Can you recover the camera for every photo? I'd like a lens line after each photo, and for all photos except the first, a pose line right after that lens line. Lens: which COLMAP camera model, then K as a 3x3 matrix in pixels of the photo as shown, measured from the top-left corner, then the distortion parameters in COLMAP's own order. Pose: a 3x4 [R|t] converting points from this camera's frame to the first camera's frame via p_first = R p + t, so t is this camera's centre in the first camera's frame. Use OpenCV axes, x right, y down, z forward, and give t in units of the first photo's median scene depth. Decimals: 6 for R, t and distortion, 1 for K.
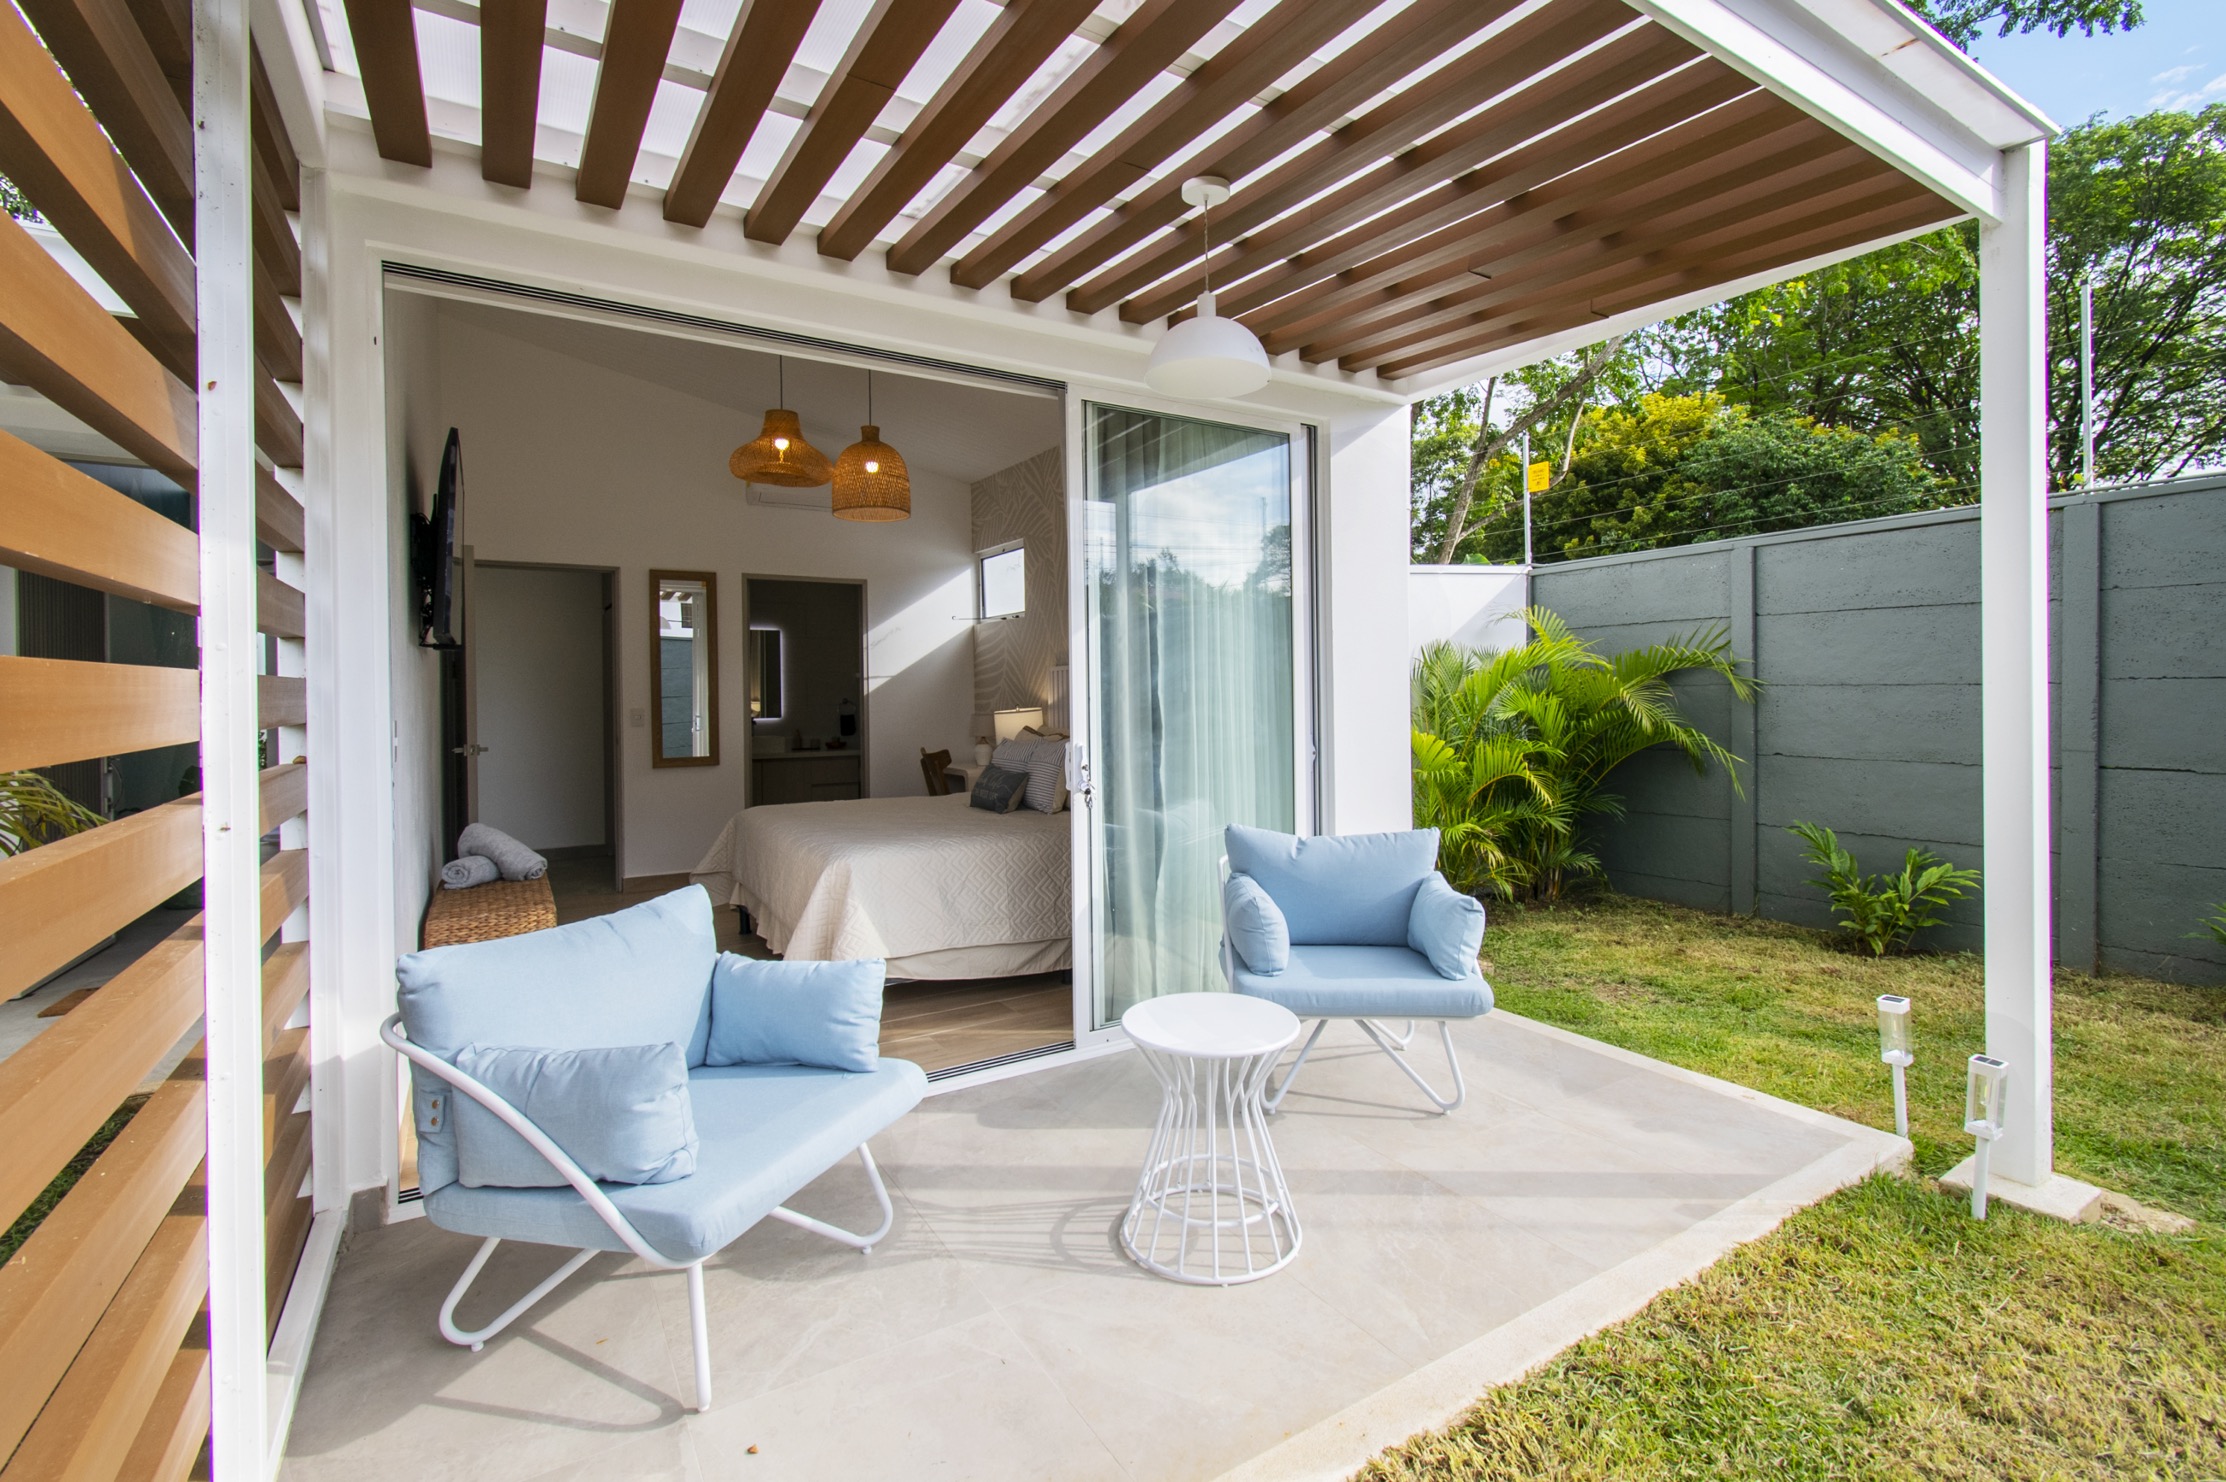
lens RADIAL K [[997.3, 0, 1113.9], [0, 997.3, 683.8], [0, 0, 1]] dist [0.005586, -0.002183]
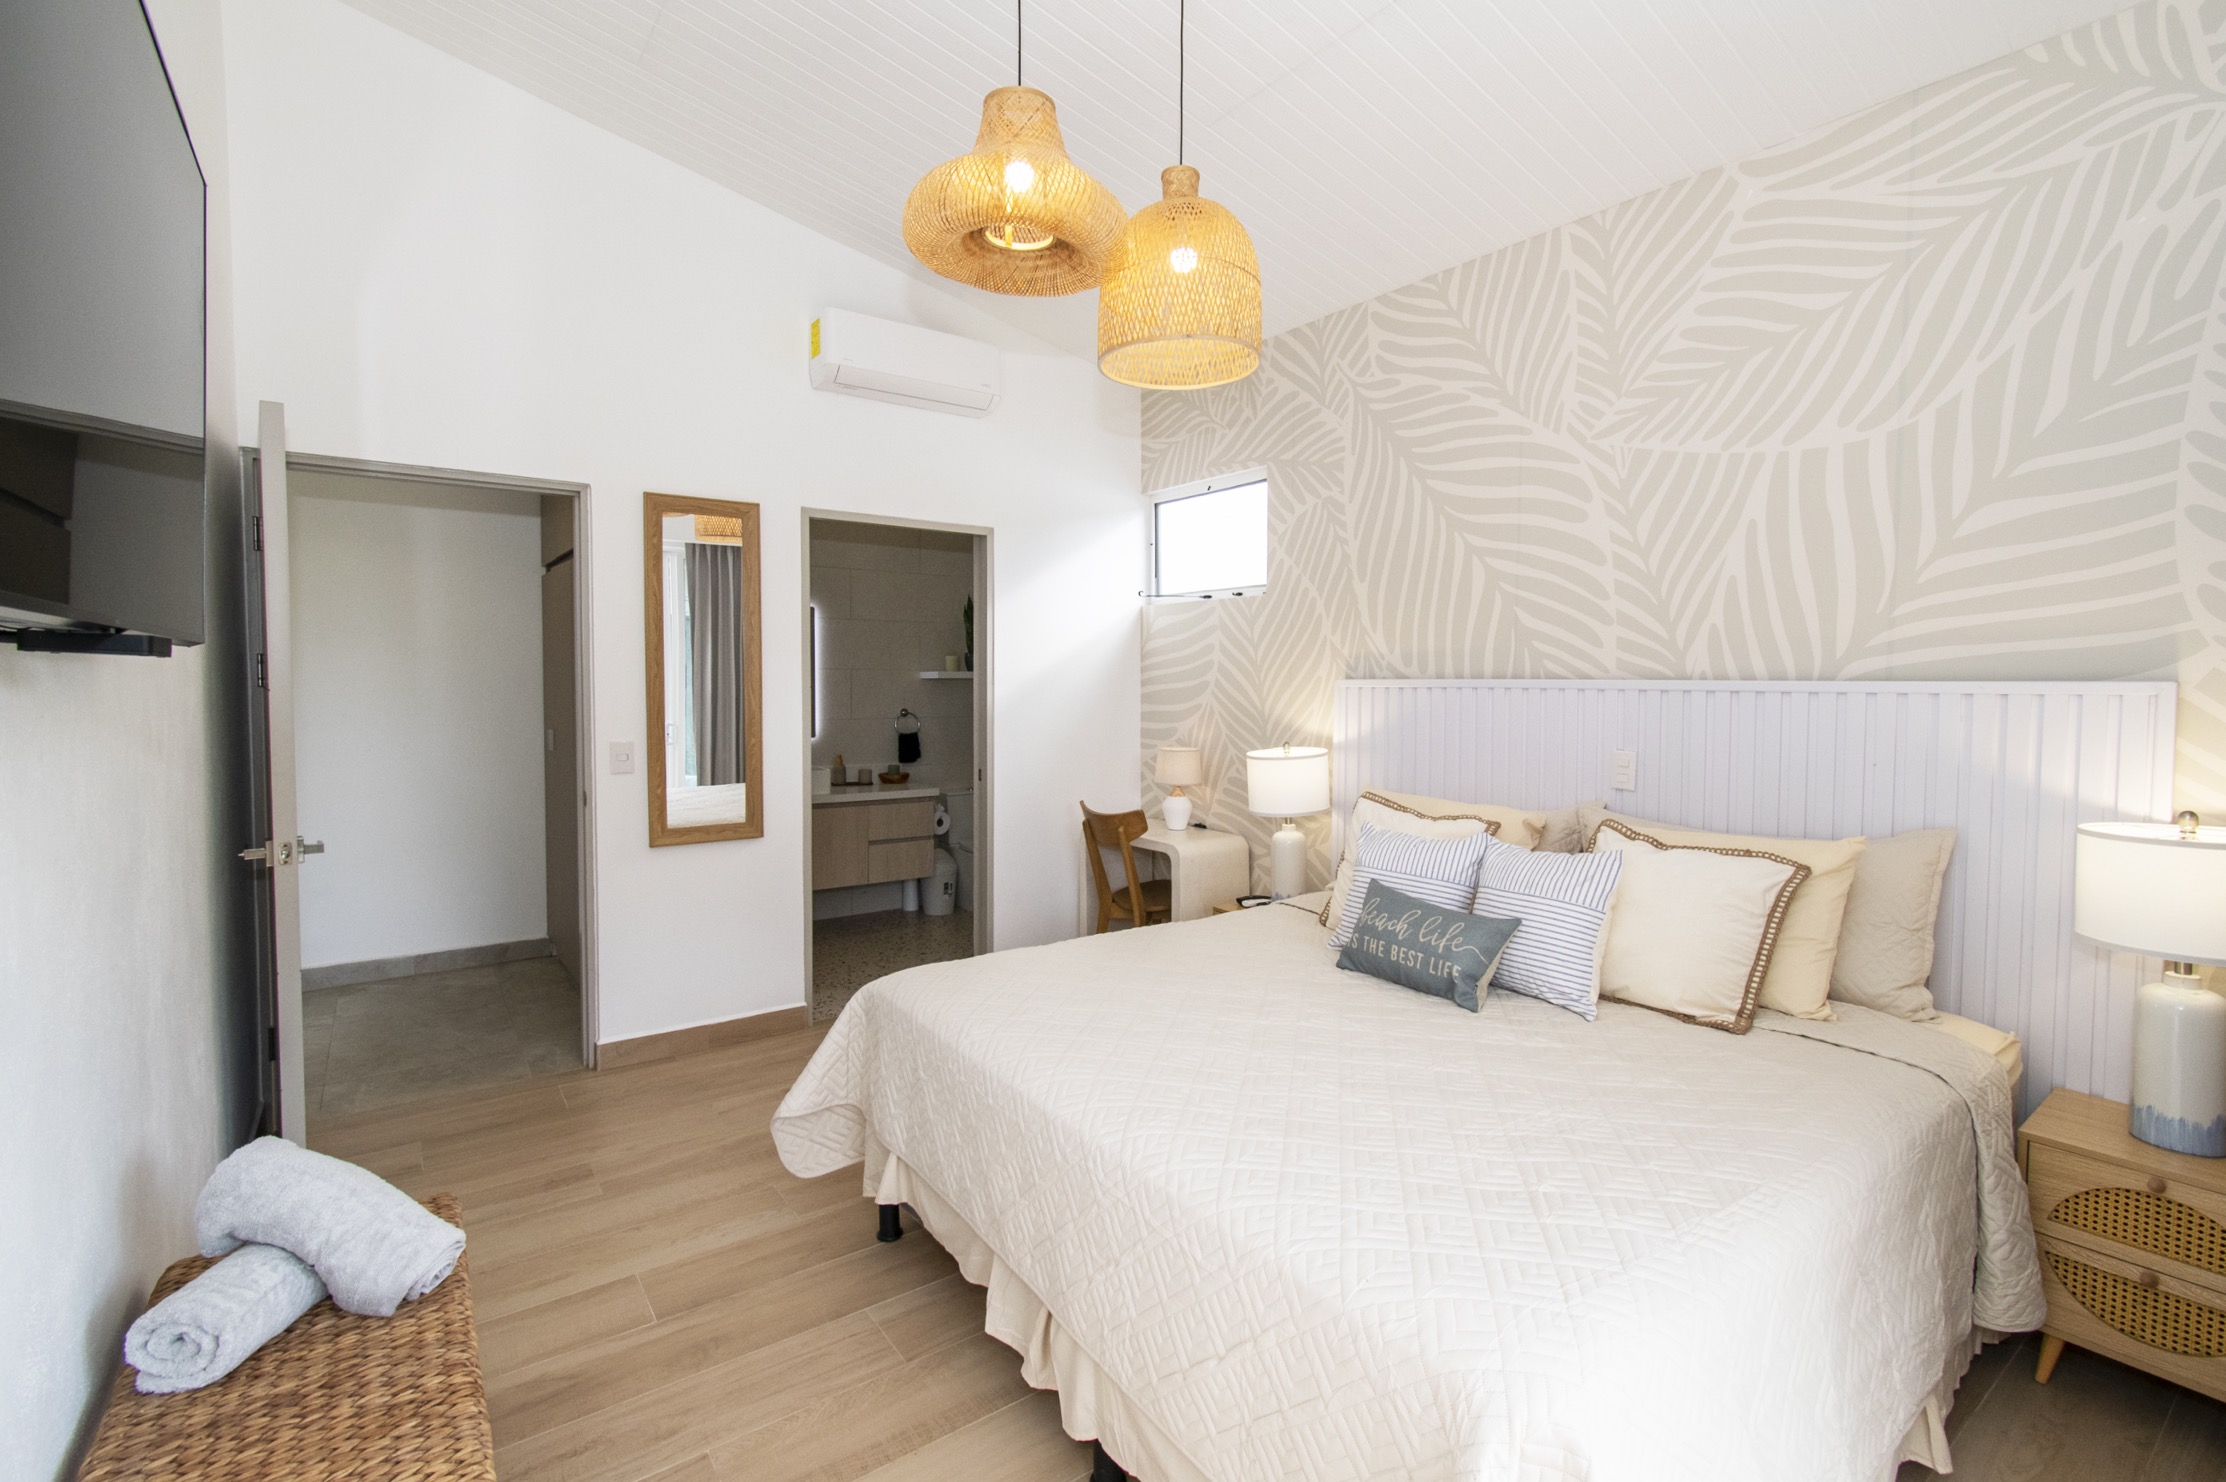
lens RADIAL K [[997.3, 0, 1123.4], [0, 997.3, 721.0], [0, 0, 1]] dist [0.005586, -0.002183]
pose [[0.996720, 0.014919, 0.079535, -0.230437], [-0.018965, 0.998551, 0.050370, -0.019879], [-0.078669, -0.051713, 0.995559, 0.402218]]
